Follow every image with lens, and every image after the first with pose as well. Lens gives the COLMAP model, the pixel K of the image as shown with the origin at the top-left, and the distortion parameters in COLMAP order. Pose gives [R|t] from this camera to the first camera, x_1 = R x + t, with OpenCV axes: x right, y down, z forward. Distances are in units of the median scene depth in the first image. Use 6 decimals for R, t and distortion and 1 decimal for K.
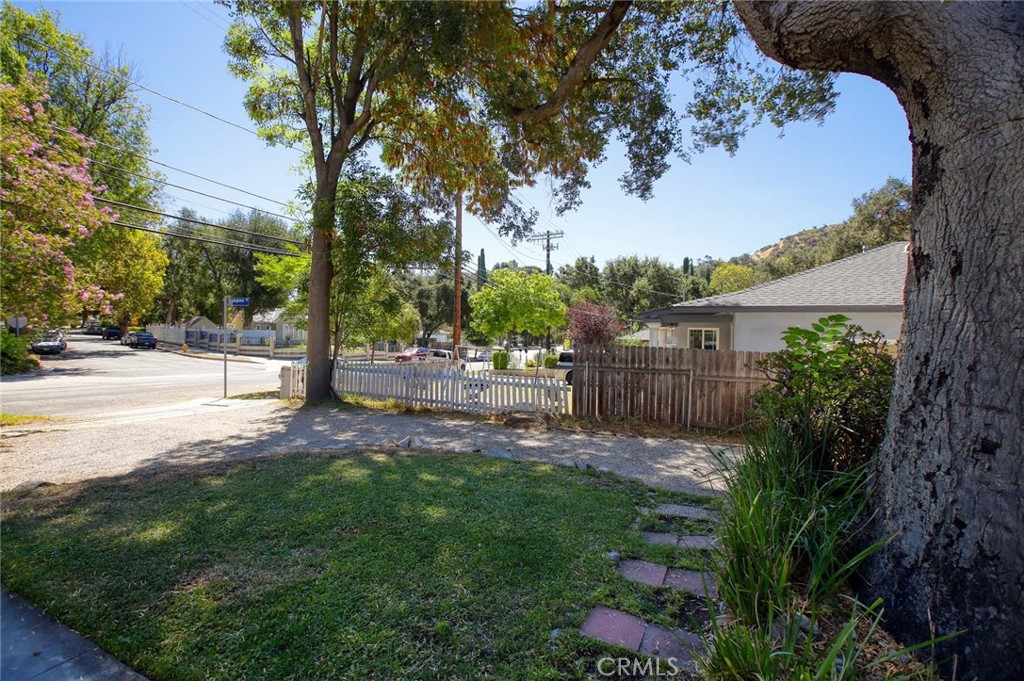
lens RADIAL K [[463.9, 0, 513.9], [0, 463.9, 339.4], [0, 0, 1]] dist [0.000214, 0.000203]
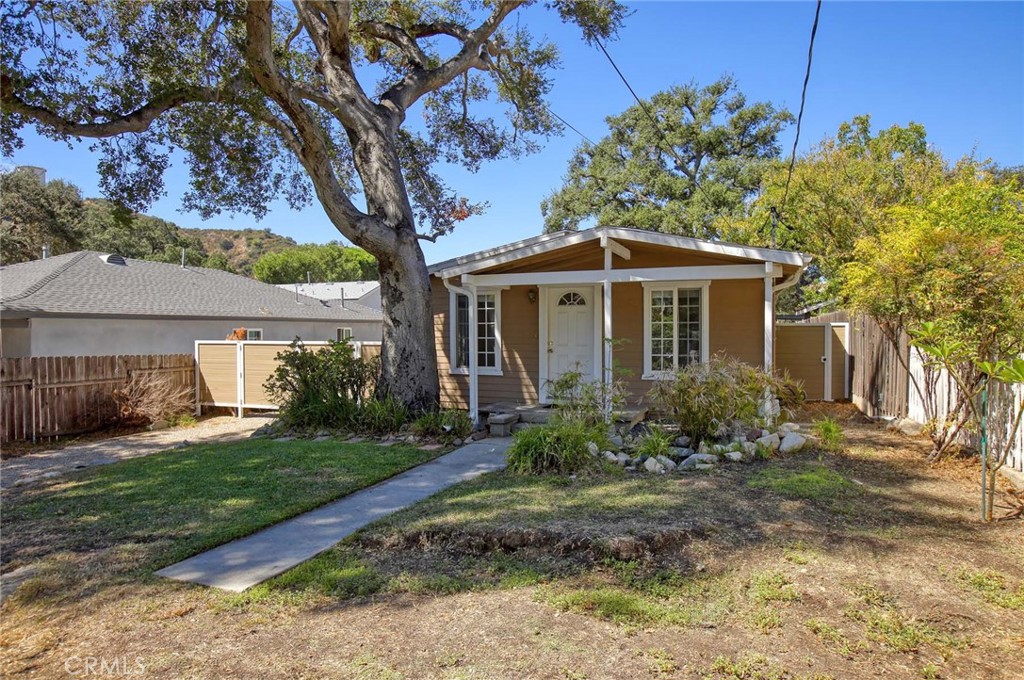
lens RADIAL K [[640.3, 0, 512.1], [0, 640.3, 342.4], [0, 0, 1]] dist [-0.000393, -0.000026]
pose [[-0.081824, -0.031219, 0.996158, -1.016503], [0.014182, 0.999372, 0.032485, -0.039289], [-0.996546, 0.016786, -0.081330, 0.129686]]
